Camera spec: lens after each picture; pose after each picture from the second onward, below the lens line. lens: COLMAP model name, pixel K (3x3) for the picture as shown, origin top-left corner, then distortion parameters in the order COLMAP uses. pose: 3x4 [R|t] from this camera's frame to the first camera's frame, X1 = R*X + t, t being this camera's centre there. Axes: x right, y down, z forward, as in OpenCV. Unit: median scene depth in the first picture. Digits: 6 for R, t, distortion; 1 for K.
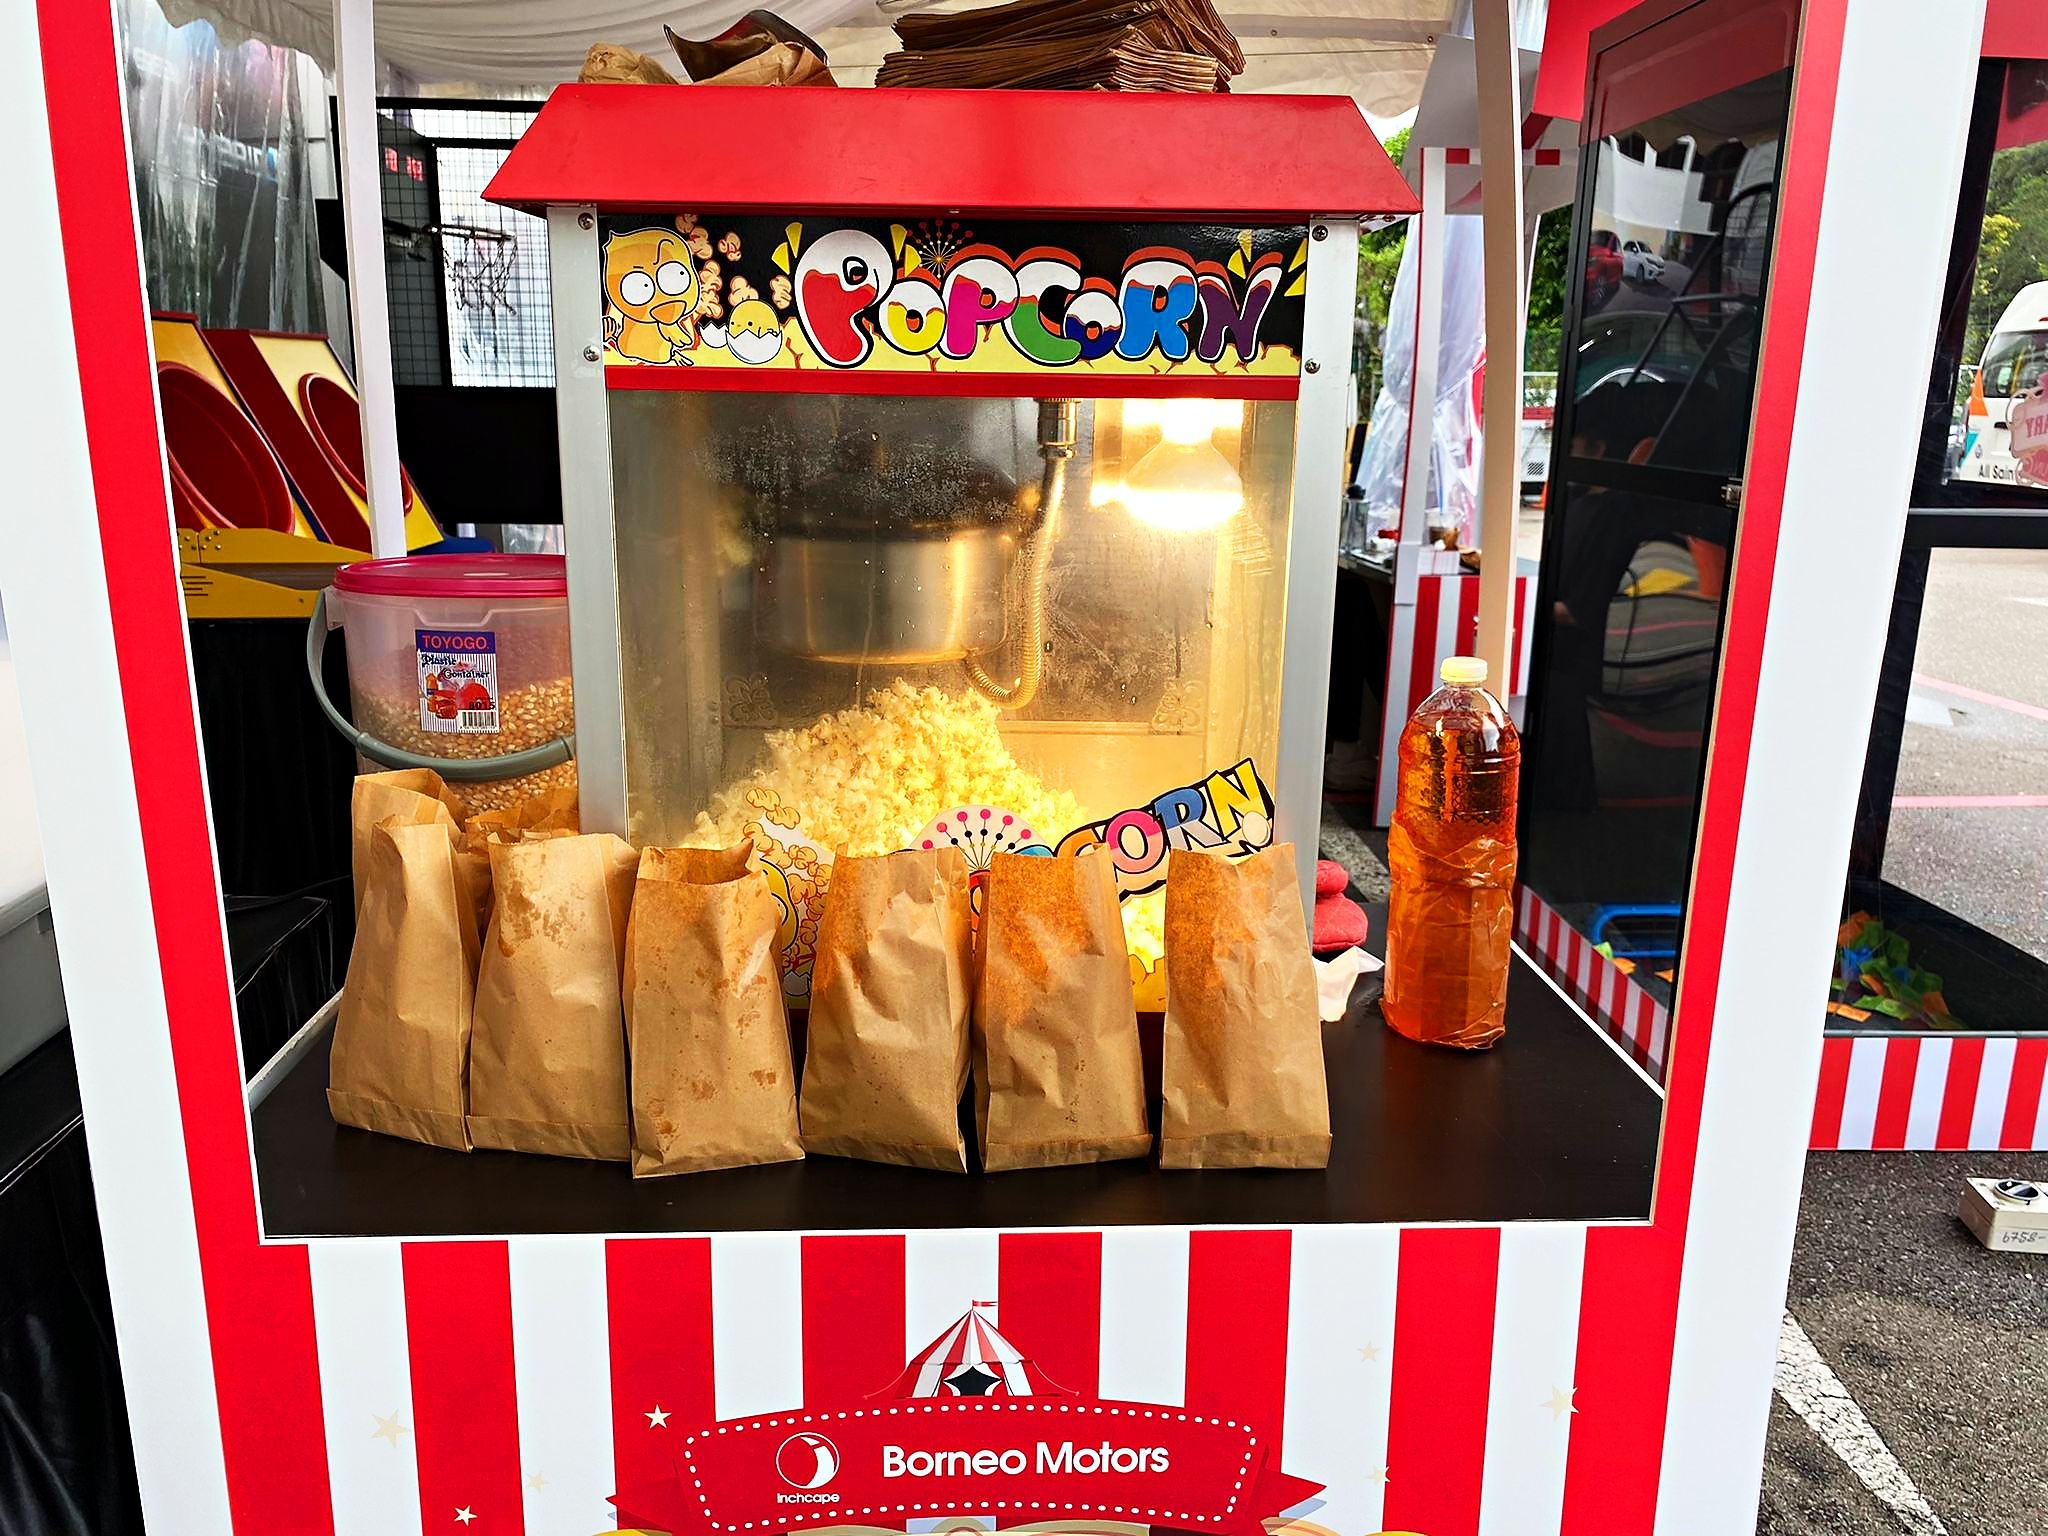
lens RADIAL K [[1544.7, 0, 1062.0], [0, 1544.7, 754.3], [0, 0, 1]] dist [0.090448, -0.191580]
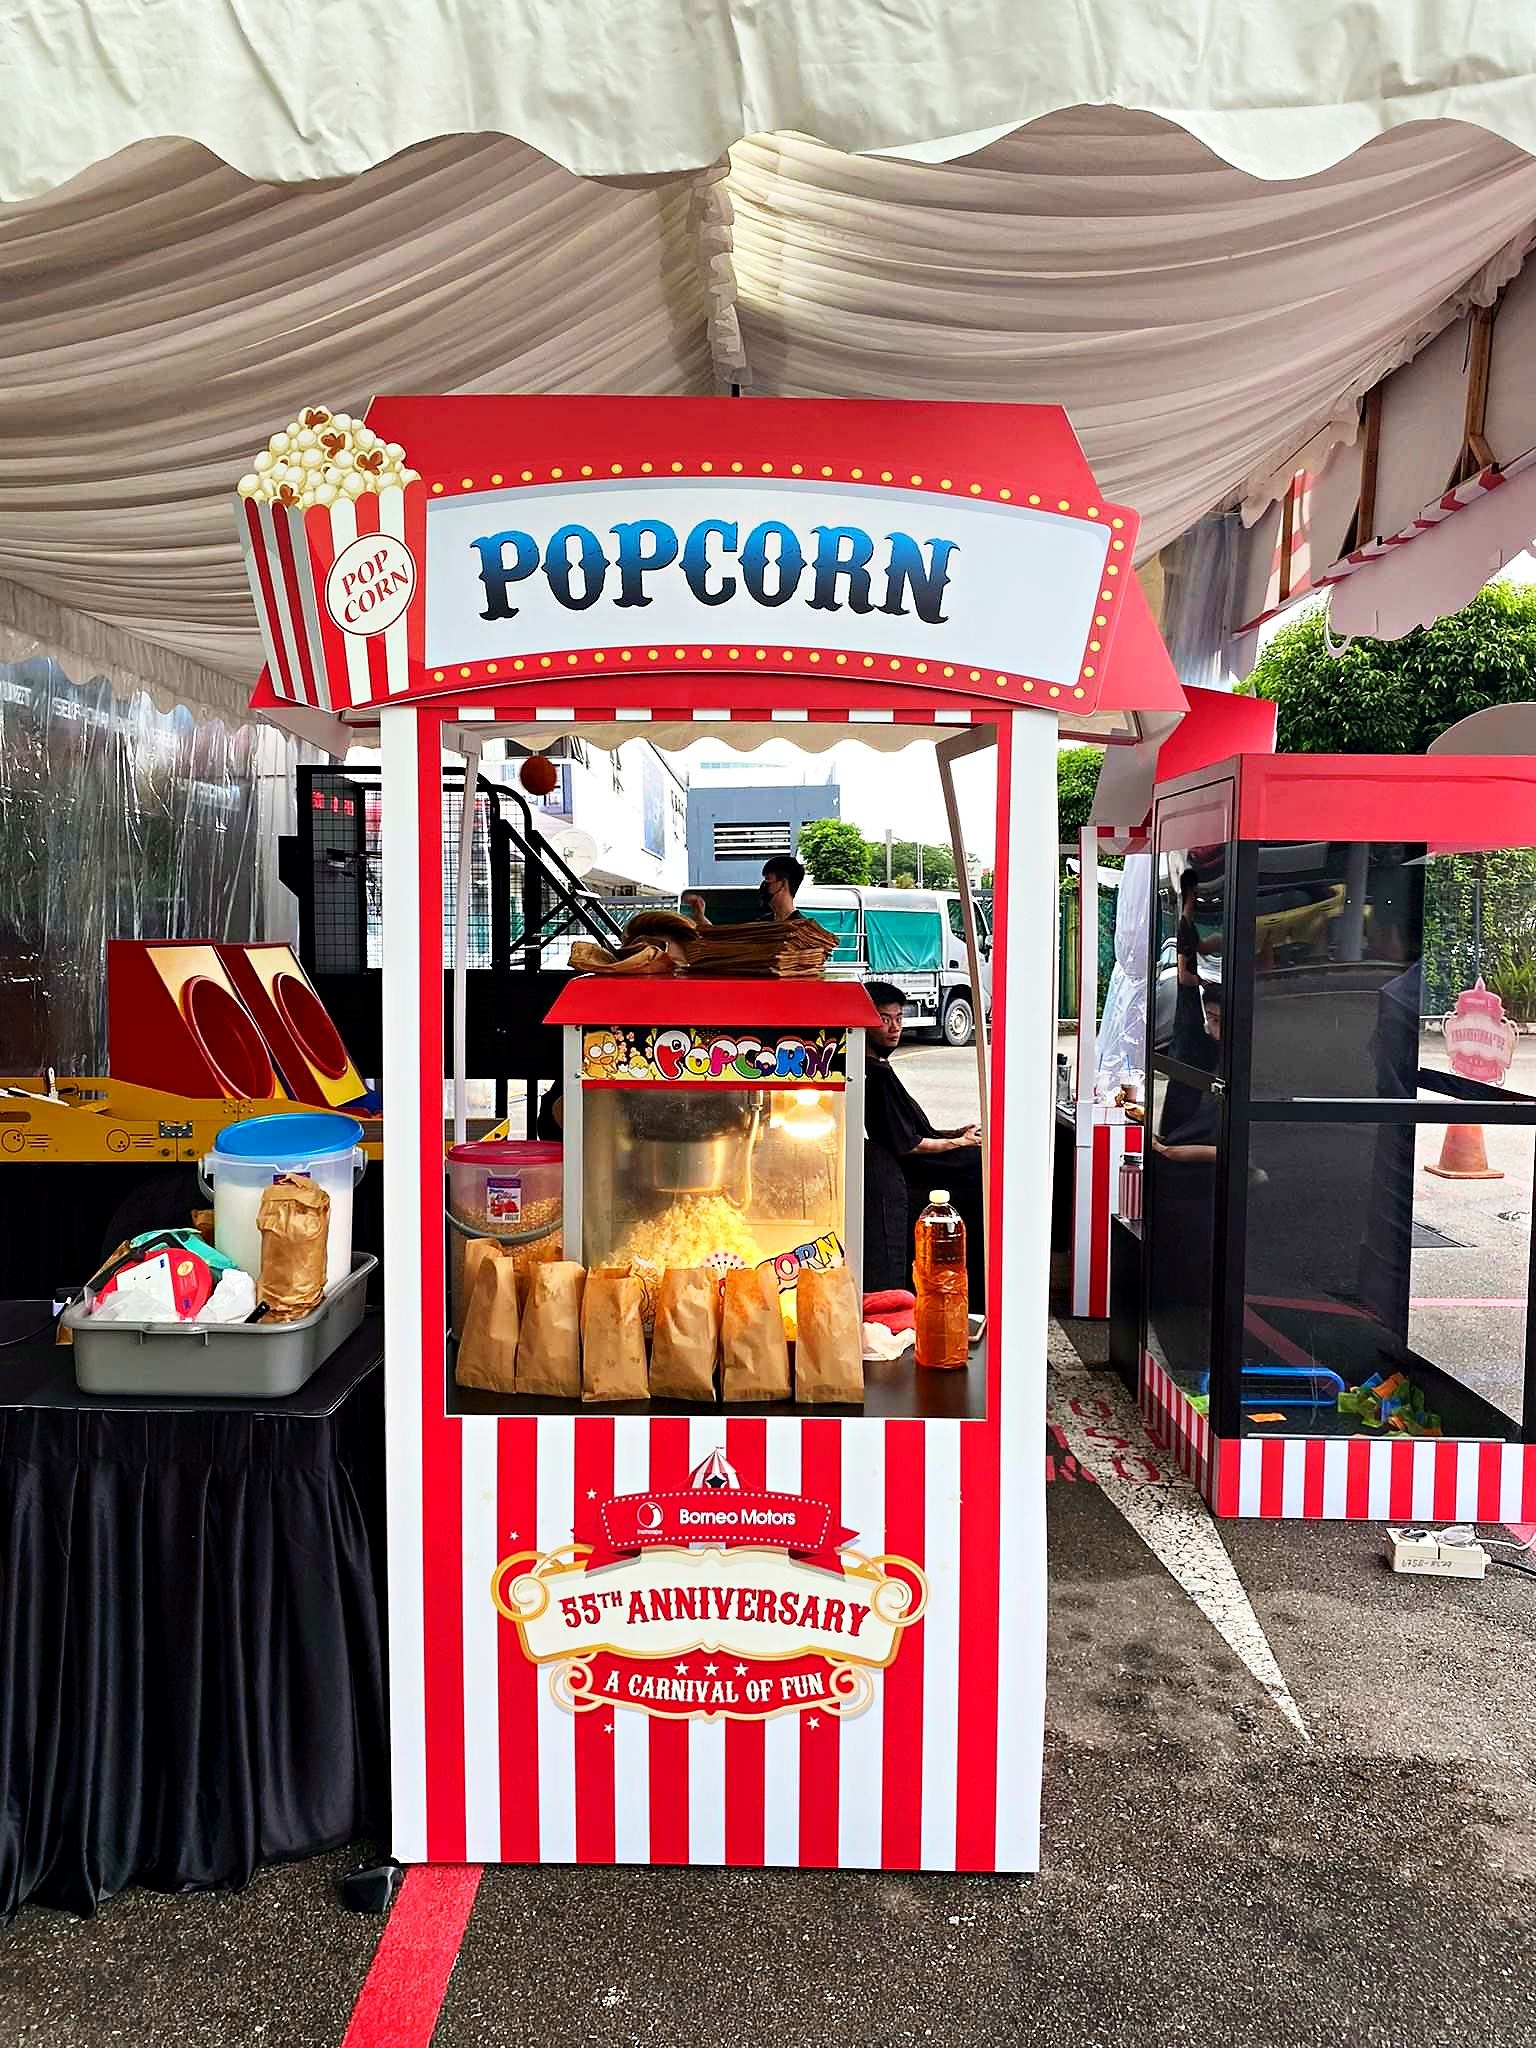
lens RADIAL K [[1544.7, 0, 768.0], [0, 1544.7, 1024.0], [0, 0, 1]] dist [0.090448, -0.191580]
pose [[0.997082, -0.006749, -0.076040, 0.218896], [-0.005661, 0.986804, -0.161819, 0.079149], [0.076128, 0.161778, 0.983886, -1.556769]]
